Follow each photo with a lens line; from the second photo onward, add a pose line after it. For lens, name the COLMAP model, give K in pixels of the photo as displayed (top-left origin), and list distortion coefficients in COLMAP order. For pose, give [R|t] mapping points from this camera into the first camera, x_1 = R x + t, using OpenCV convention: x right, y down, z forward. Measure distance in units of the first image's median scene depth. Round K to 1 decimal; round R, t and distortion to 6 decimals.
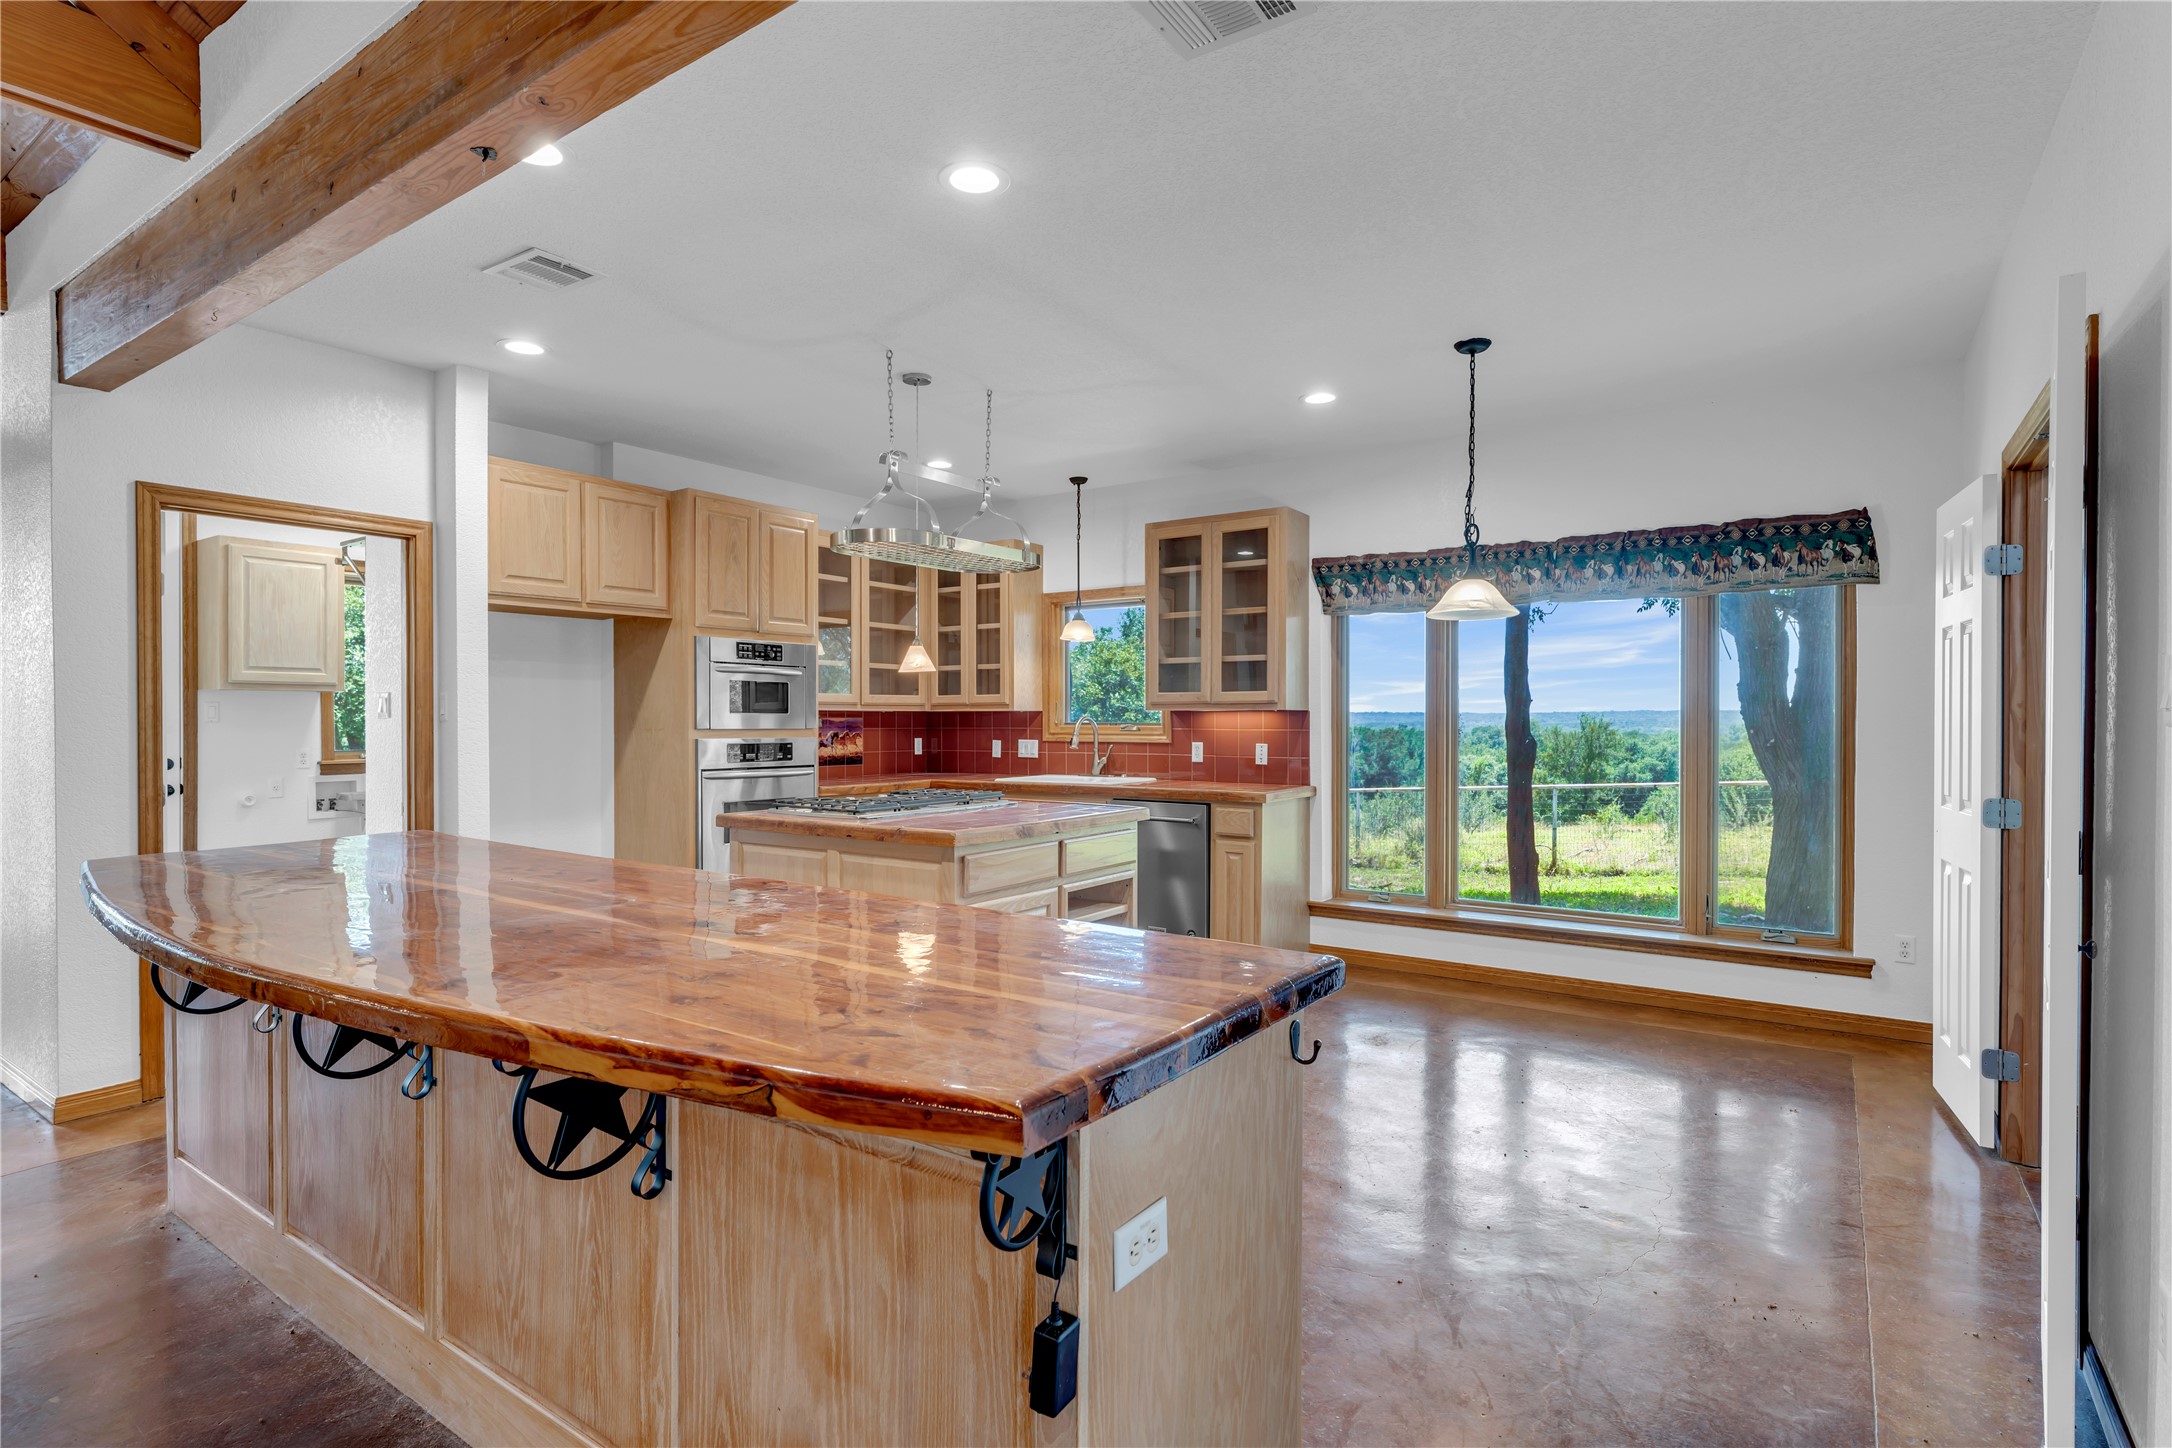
lens RADIAL K [[1075.9, 0, 1075.2], [0, 1075.9, 728.9], [0, 0, 1]] dist [0.000975, -0.000197]
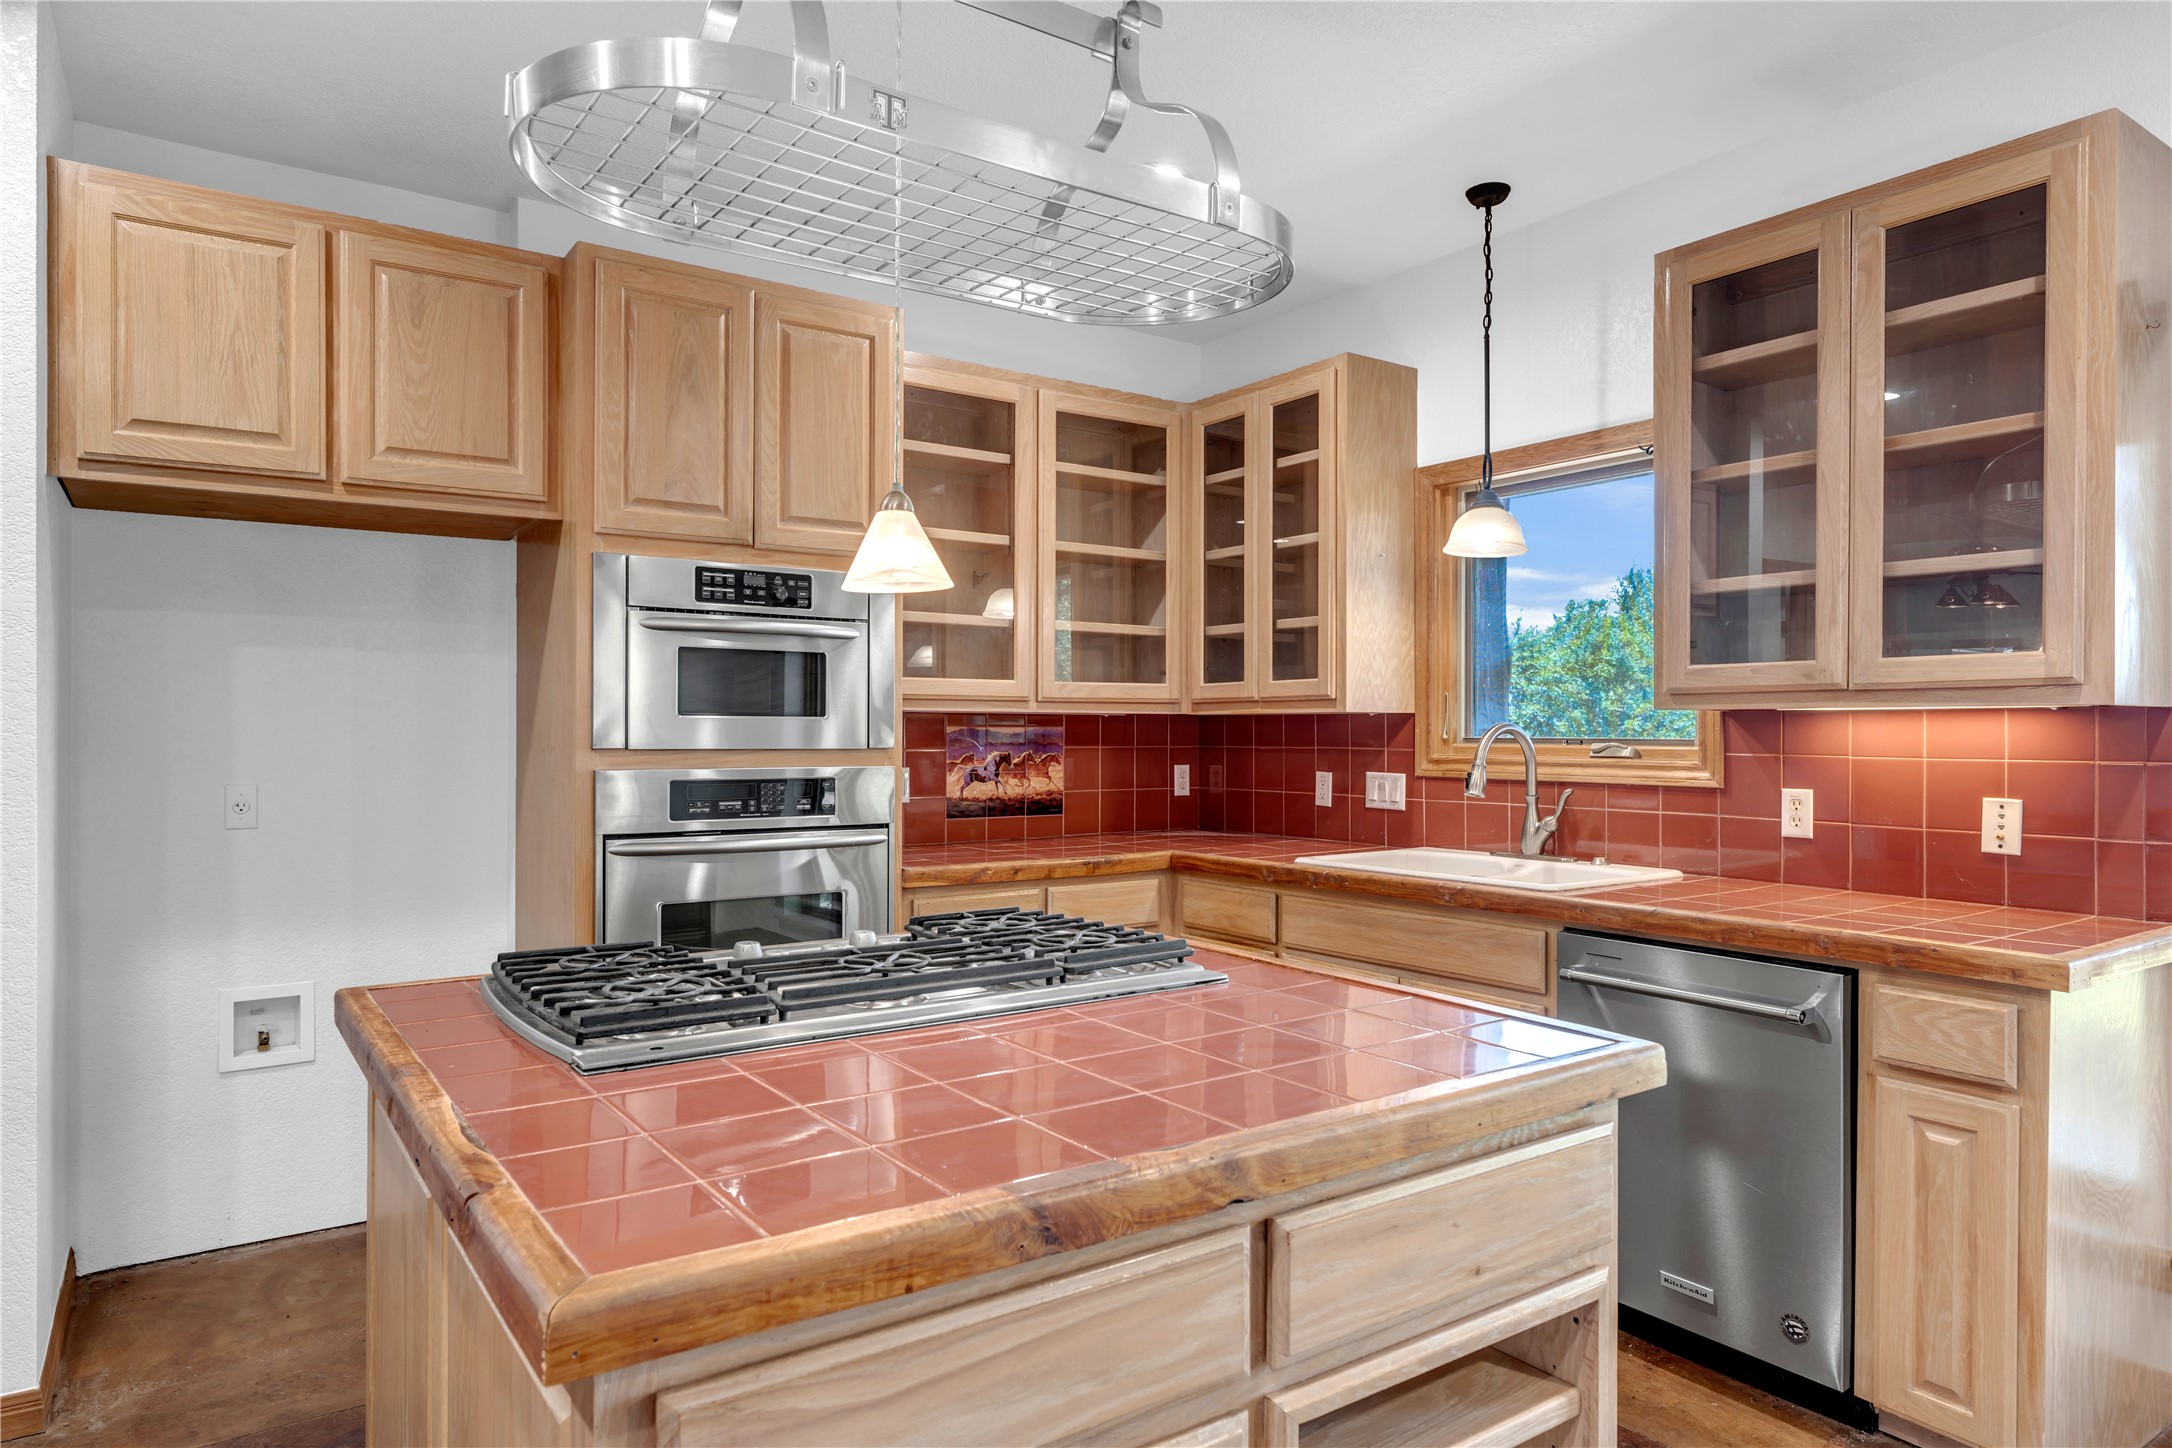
lens RADIAL K [[1317.7, 0, 1002.9], [0, 1317.7, 729.3], [0, 0, 1]] dist [0.006179, 0.000946]
pose [[0.922584, 0.001894, -0.385792, 0.034278], [-0.005366, 0.999954, -0.007923, -0.004792], [0.385759, 0.009379, 0.922552, 0.494778]]
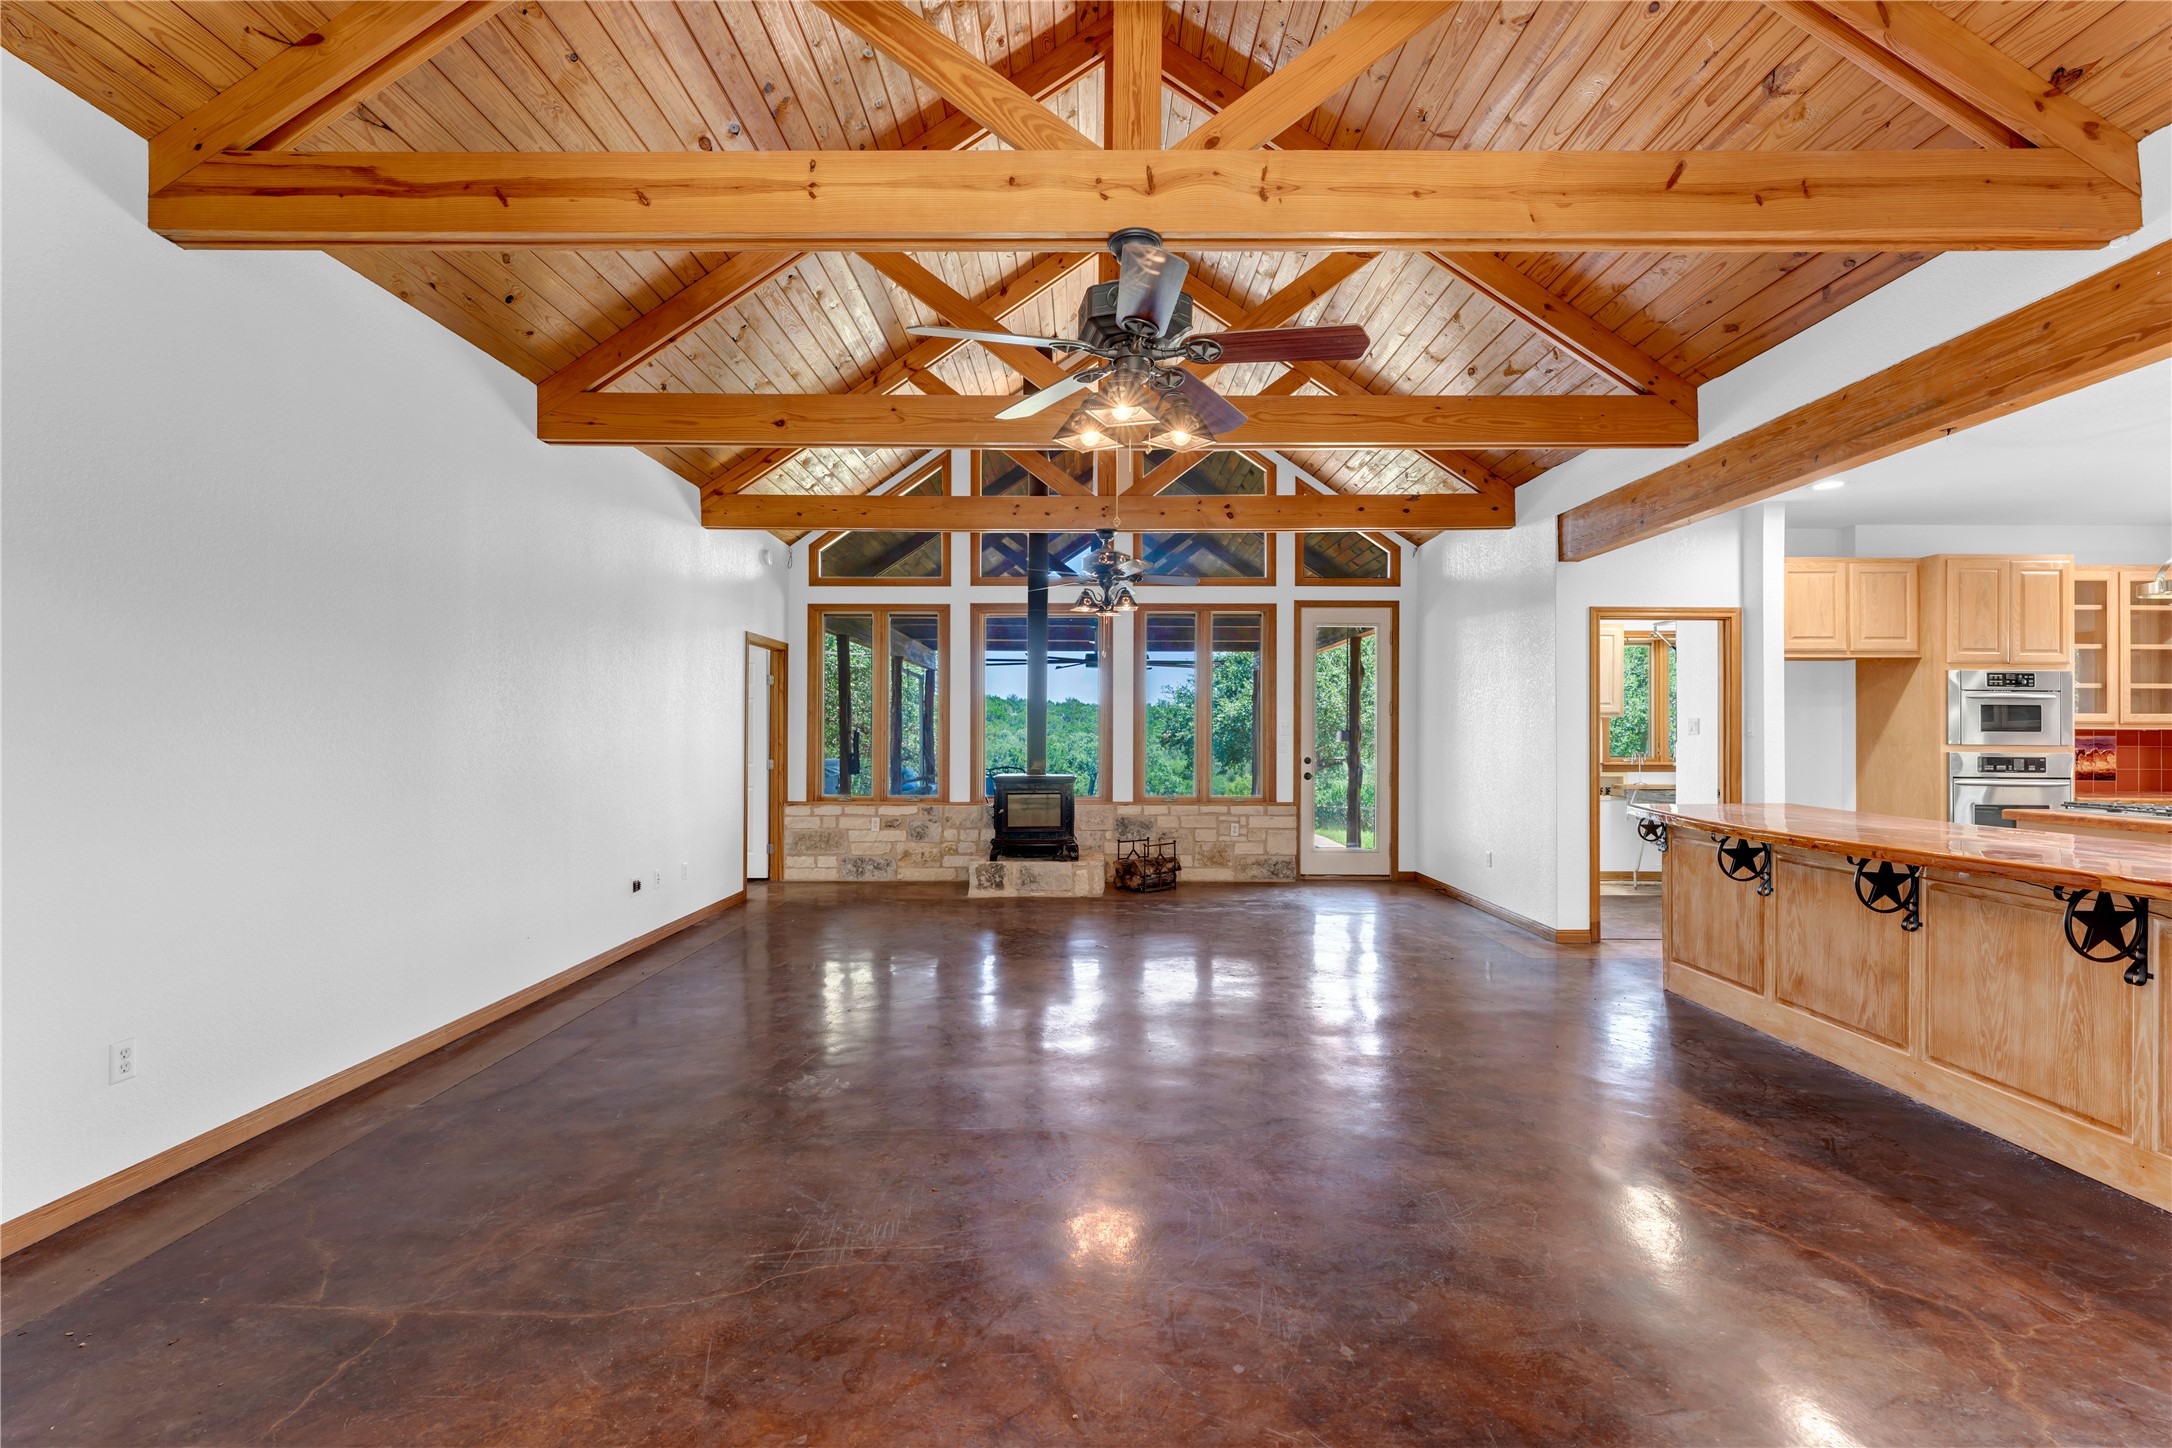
lens RADIAL K [[931.9, 0, 1090.4], [0, 931.9, 729.6], [0, 0, 1]] dist [-0.001324, -0.000329]
pose [[0.568189, -0.001481, -0.822897, -0.026746], [-0.011945, 0.999878, -0.010047, 0.005701], [0.822812, 0.015539, 0.568102, -0.428271]]
